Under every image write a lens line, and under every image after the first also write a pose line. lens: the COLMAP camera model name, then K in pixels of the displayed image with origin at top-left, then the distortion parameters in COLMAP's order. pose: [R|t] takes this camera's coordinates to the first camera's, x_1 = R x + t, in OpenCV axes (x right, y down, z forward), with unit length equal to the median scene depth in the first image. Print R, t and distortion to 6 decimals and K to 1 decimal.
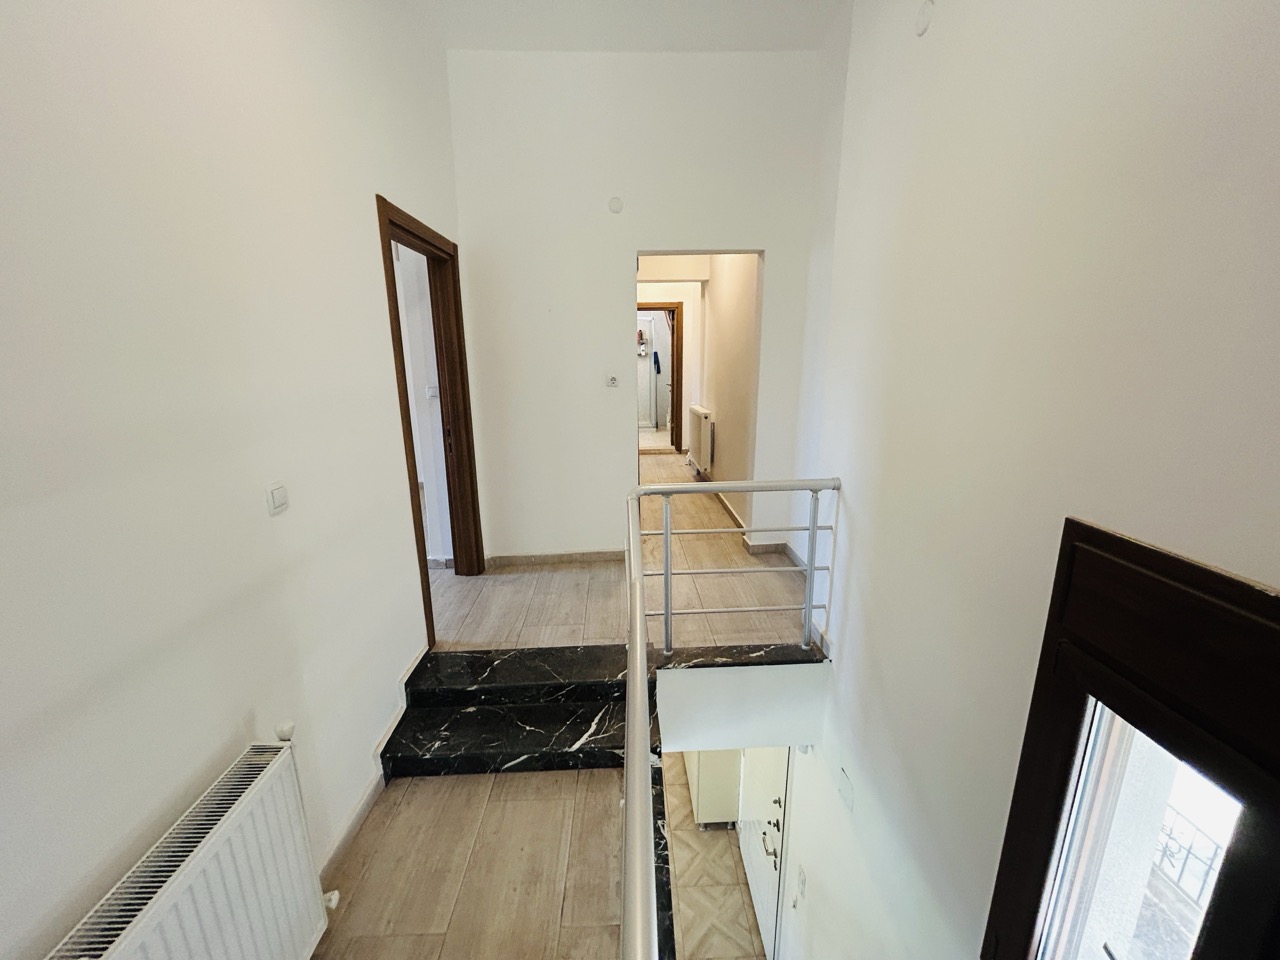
lens RADIAL K [[514.6, 0, 638.1], [0, 514.6, 480.5], [0, 0, 1]] dist [-0.001787, 0.001396]
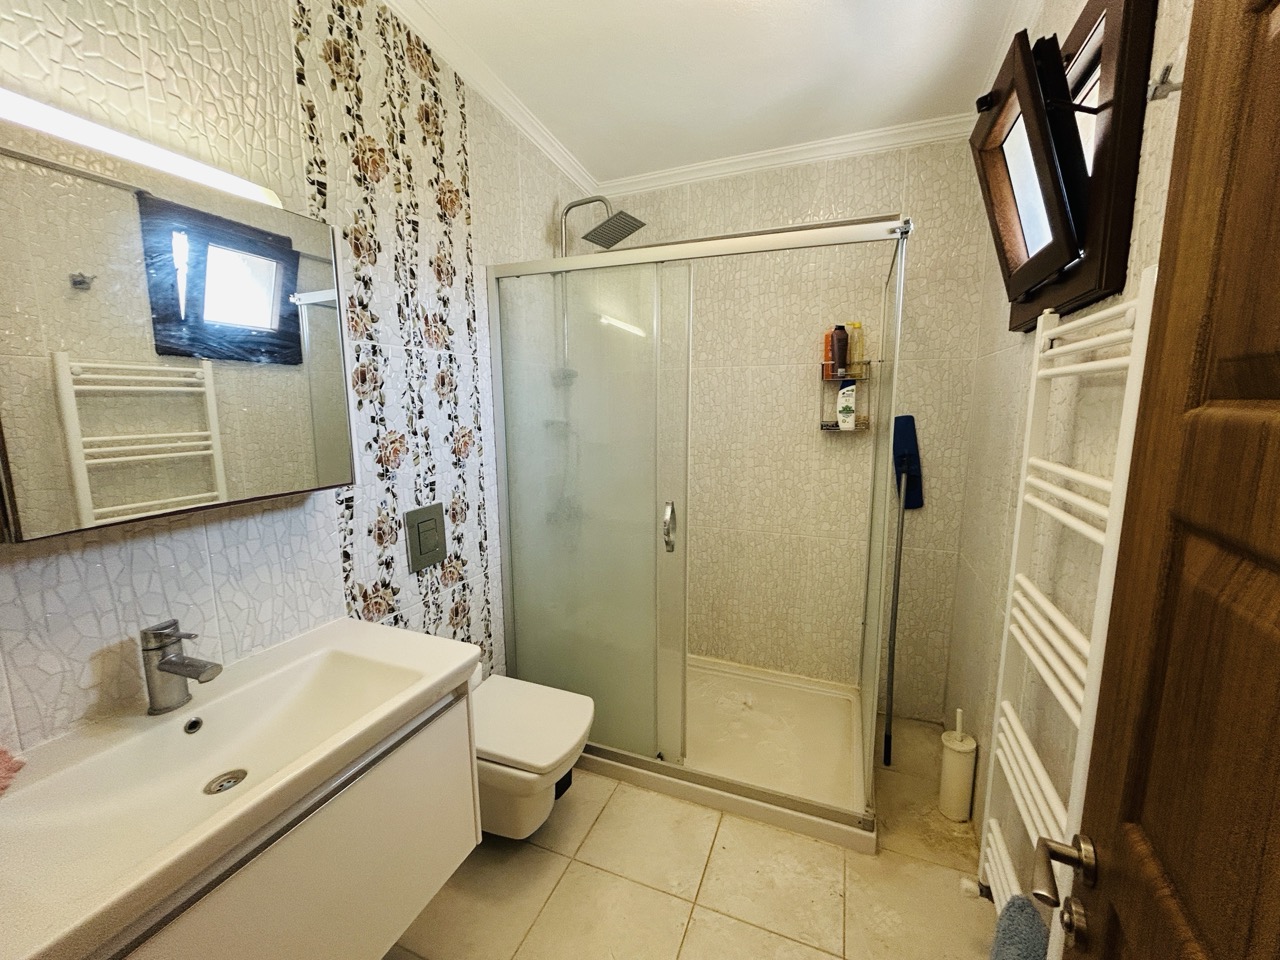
lens RADIAL K [[514.6, 0, 641.8], [0, 514.6, 479.2], [0, 0, 1]] dist [-0.001787, 0.001396]
pose [[0.916166, 0.069835, -0.394668, 0.018598], [-0.105366, 0.992033, -0.069056, -0.194110], [0.386701, 0.104851, 0.916225, 0.747290]]
